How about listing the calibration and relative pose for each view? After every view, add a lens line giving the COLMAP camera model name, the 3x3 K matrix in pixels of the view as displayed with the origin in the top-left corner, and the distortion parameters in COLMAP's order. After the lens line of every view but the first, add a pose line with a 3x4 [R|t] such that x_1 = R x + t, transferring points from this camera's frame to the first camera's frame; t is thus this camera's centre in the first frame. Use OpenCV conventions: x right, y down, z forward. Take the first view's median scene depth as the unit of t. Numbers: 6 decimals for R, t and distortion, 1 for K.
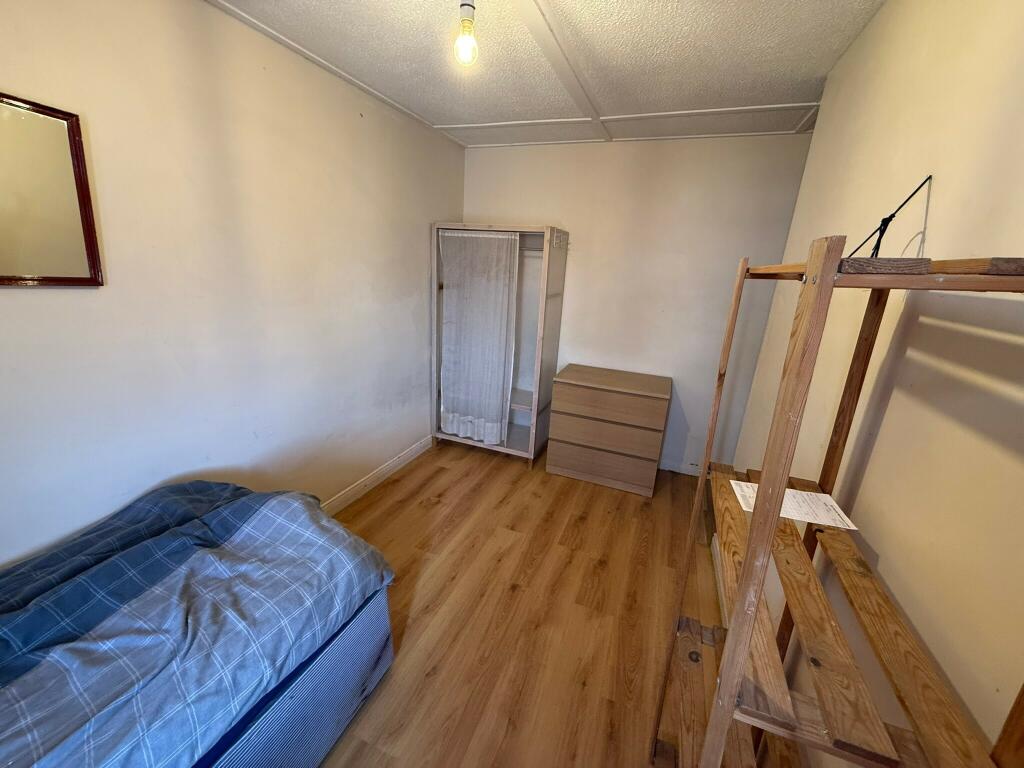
lens RADIAL K [[415.5, 0, 512.2], [0, 415.5, 382.8], [0, 0, 1]] dist [0.001192, 0.000102]
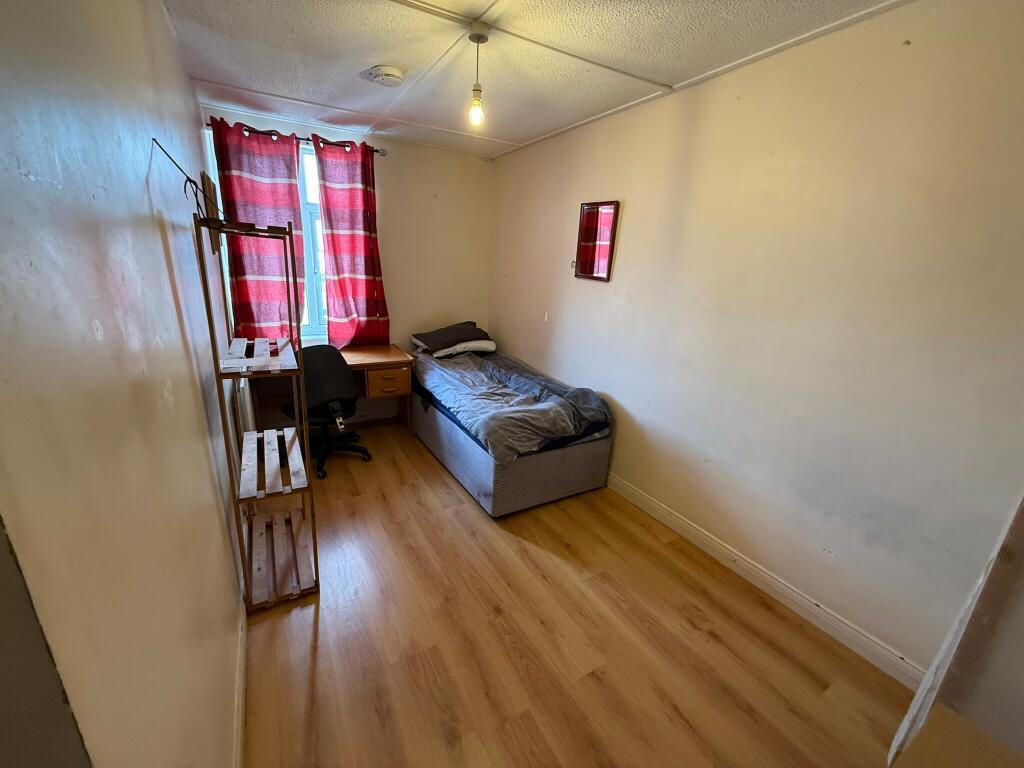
lens RADIAL K [[415.5, 0, 509.2], [0, 415.5, 384.7], [0, 0, 1]] dist [0.001192, 0.000102]
pose [[-0.622573, 0.129805, -0.771722, 0.540636], [-0.297329, 0.872960, 0.386698, -0.250077], [0.723878, 0.470203, -0.504886, 1.085642]]
